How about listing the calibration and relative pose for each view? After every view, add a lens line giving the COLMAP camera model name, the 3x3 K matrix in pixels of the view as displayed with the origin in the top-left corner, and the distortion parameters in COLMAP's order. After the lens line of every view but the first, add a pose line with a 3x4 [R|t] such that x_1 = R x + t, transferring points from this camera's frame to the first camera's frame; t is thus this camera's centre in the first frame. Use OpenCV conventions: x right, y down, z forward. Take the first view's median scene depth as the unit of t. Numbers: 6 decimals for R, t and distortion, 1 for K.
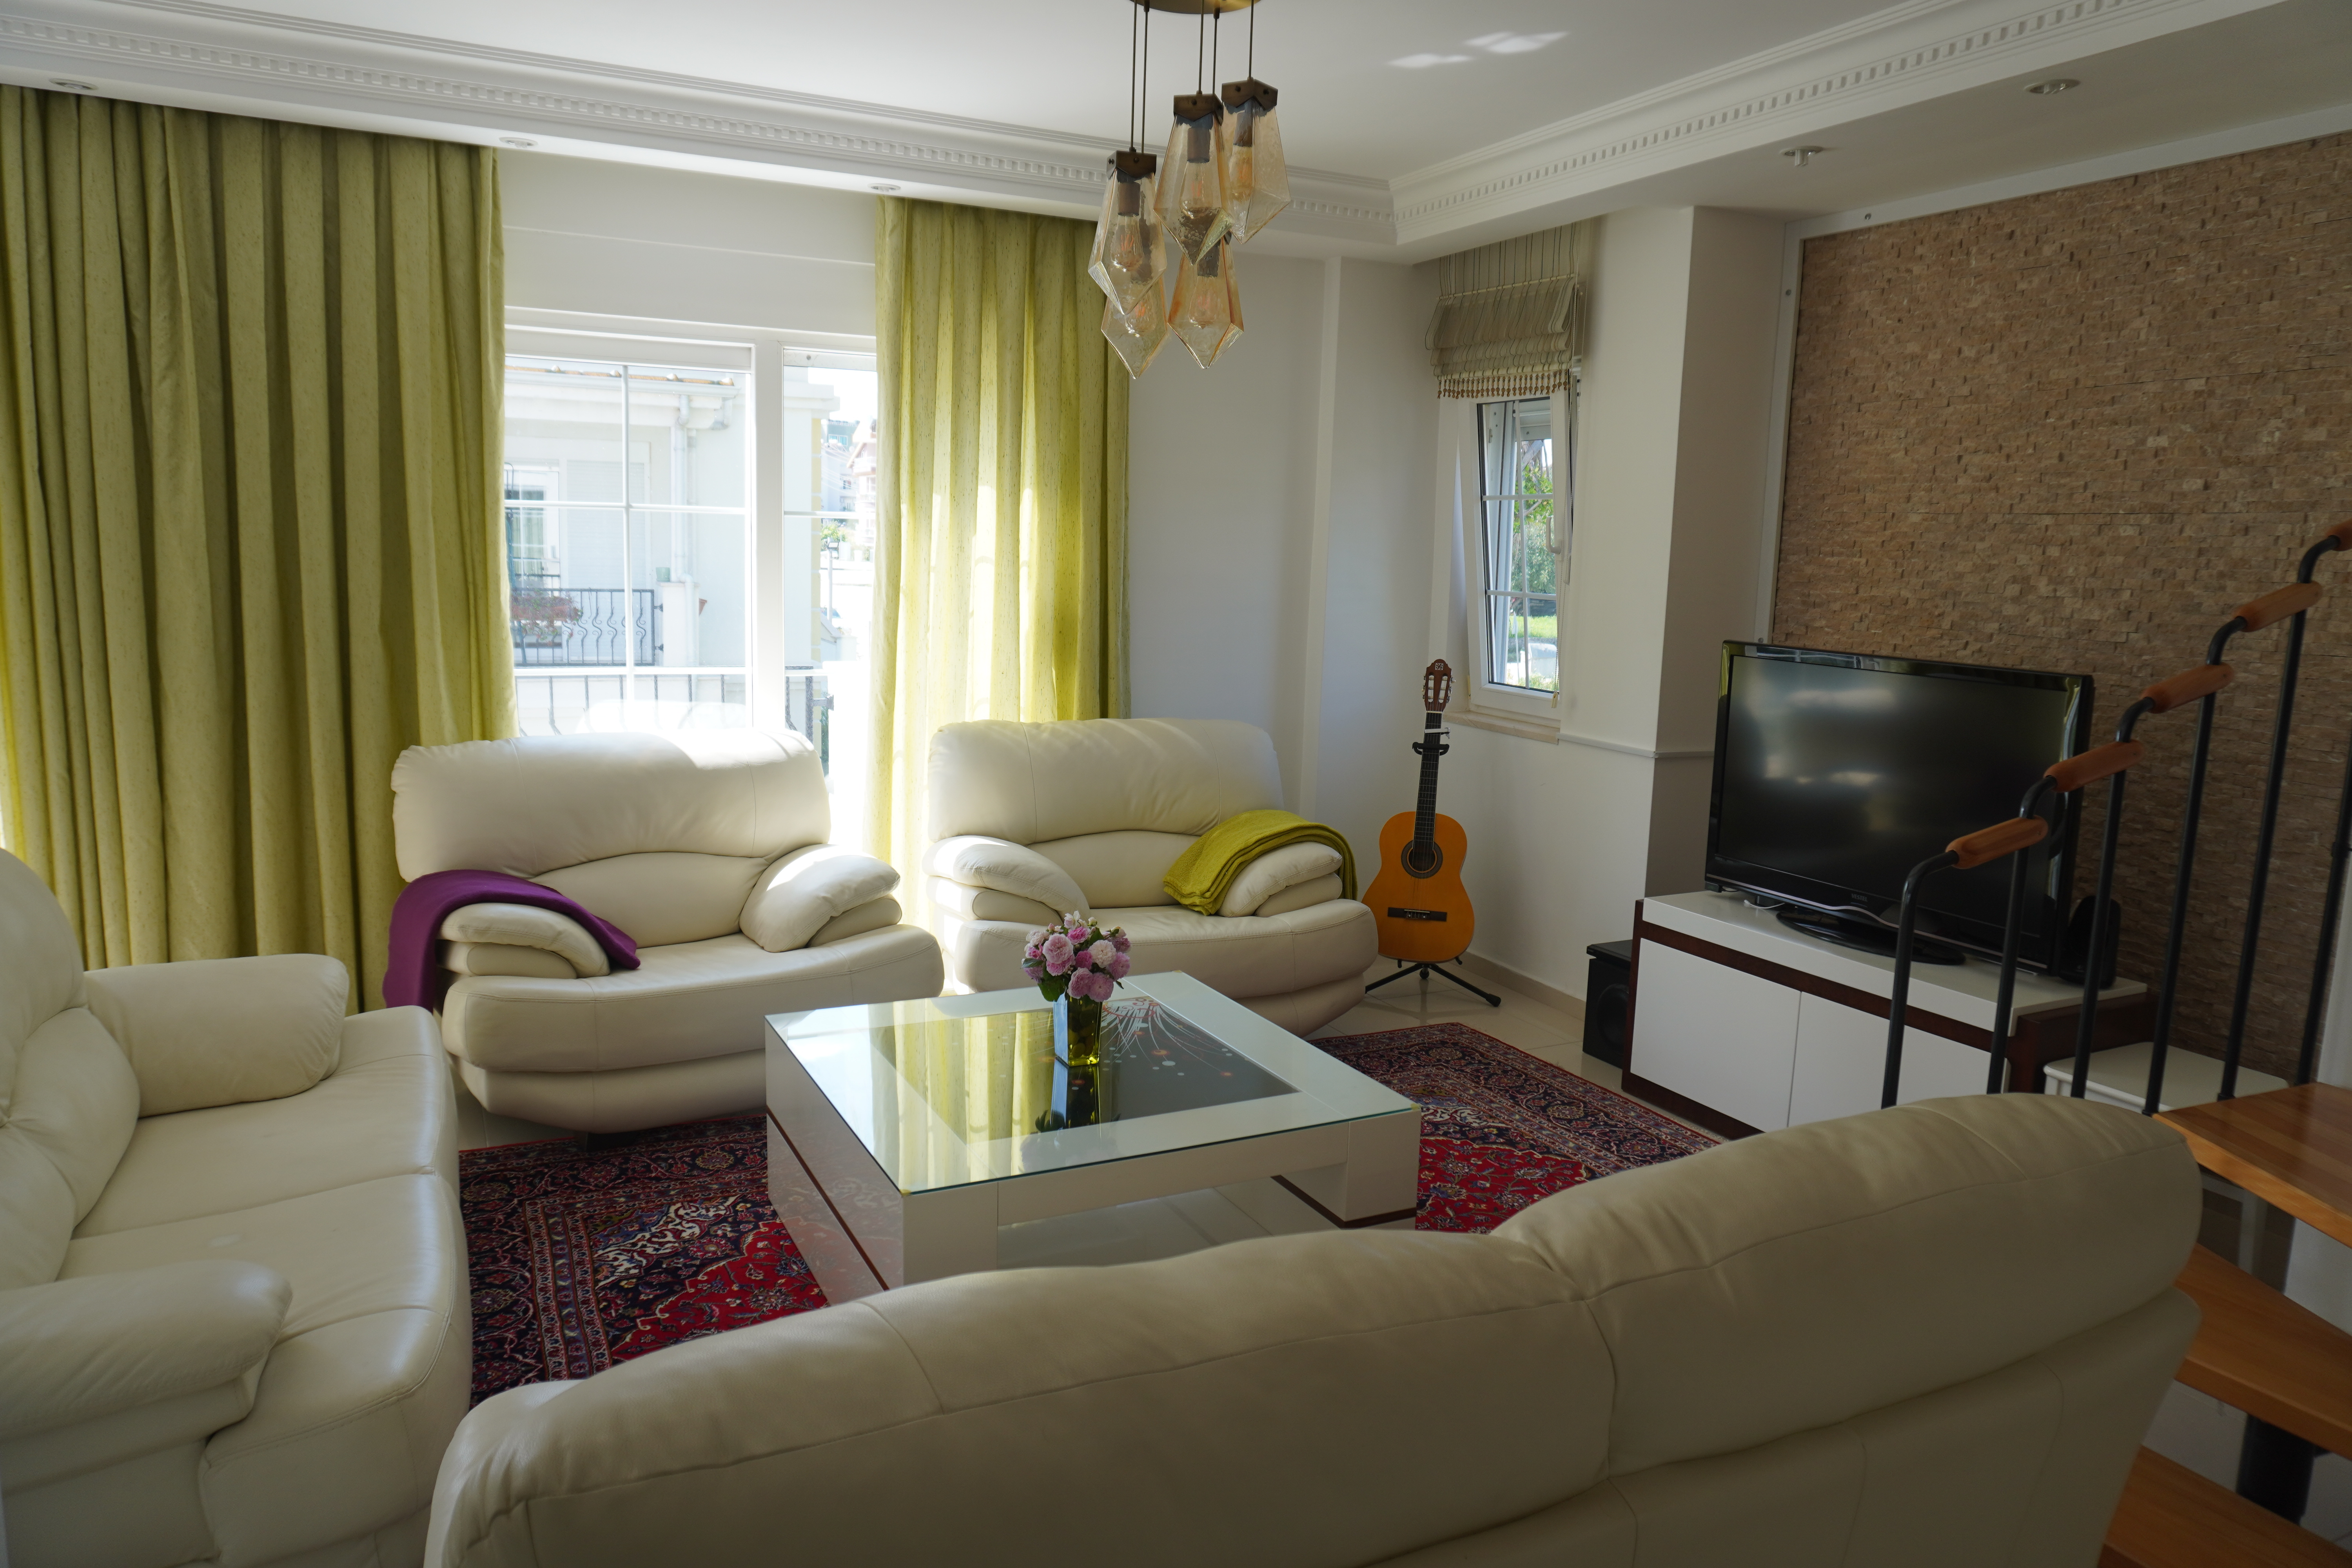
lens RADIAL K [[1565.5, 0, 1178.4], [0, 1565.5, 787.8], [0, 0, 1]] dist [-0.054367, 0.033456]
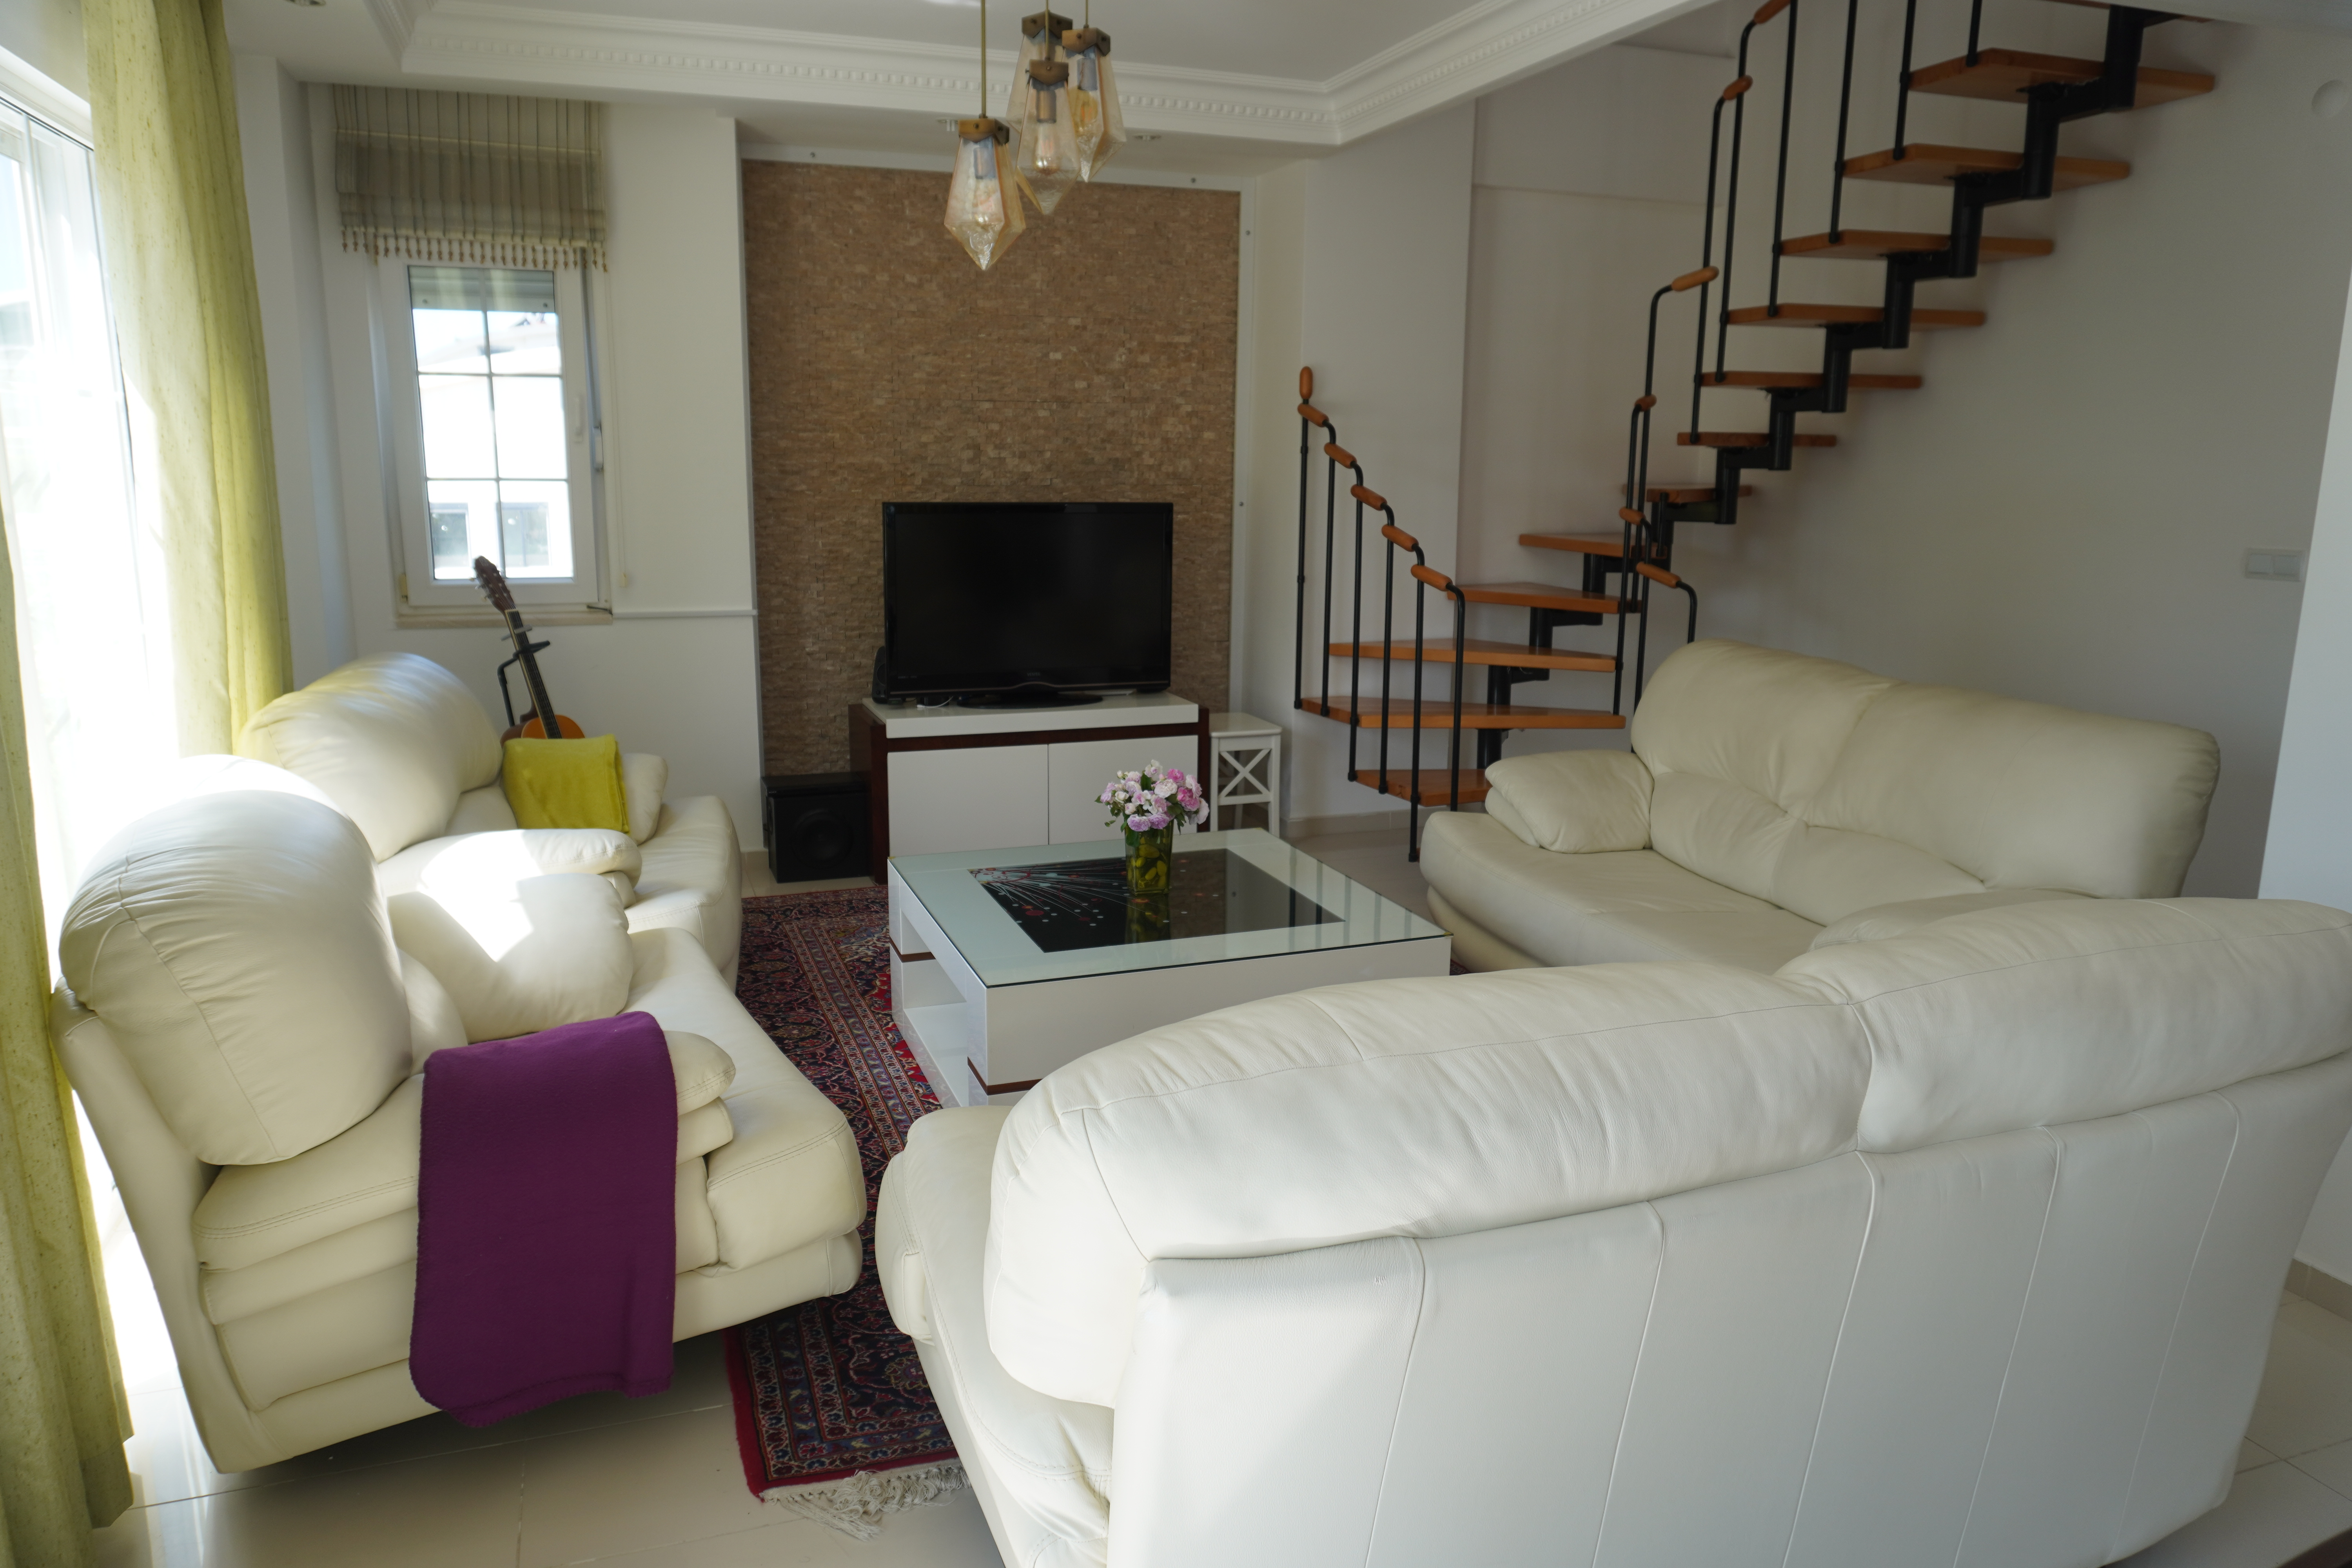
lens RADIAL K [[1565.5, 0, 1168.1], [0, 1565.5, 791.7], [0, 0, 1]] dist [-0.054367, 0.033456]
pose [[0.109814, -0.233768, 0.966071, -0.911697], [0.146009, 0.965199, 0.216960, -0.112864], [-0.983170, 0.117229, 0.140125, 0.651570]]
